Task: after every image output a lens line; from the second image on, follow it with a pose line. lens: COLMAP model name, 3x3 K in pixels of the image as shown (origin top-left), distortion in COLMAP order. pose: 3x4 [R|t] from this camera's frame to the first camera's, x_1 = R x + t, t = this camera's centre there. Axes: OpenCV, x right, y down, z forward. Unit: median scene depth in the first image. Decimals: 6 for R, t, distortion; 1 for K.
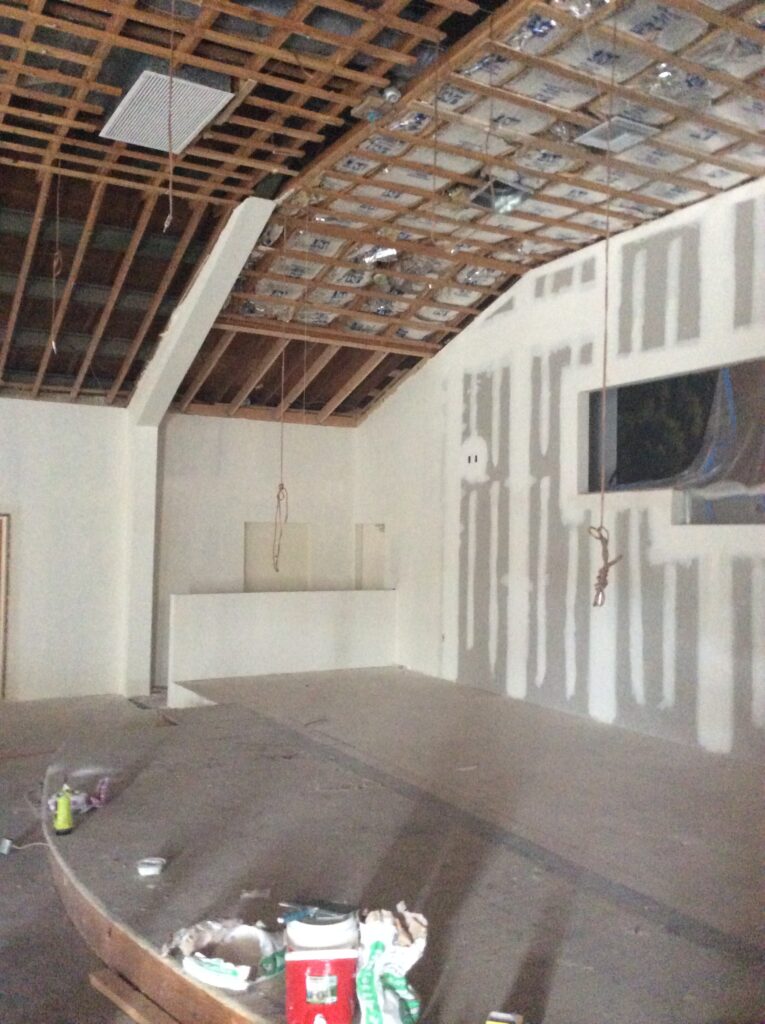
lens RADIAL K [[938.7, 0, 387.4], [0, 938.7, 512.2], [0, 0, 1]] dist [0.089398, -0.180561]
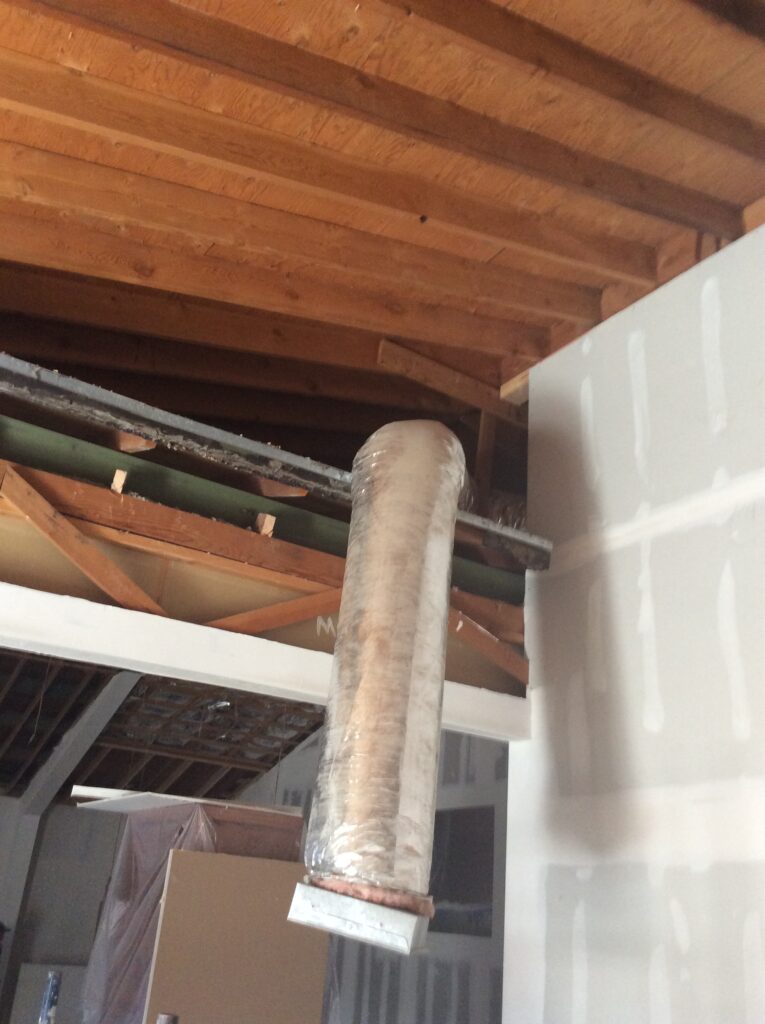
lens RADIAL K [[930.6, 0, 384.1], [0, 930.6, 512.1], [0, 0, 1]] dist [0.146265, -0.266123]
pose [[0.995683, 0.085664, 0.035743, 0.145855], [-0.066292, 0.925798, -0.372161, -0.026877], [-0.064972, 0.368185, 0.927480, -0.389064]]
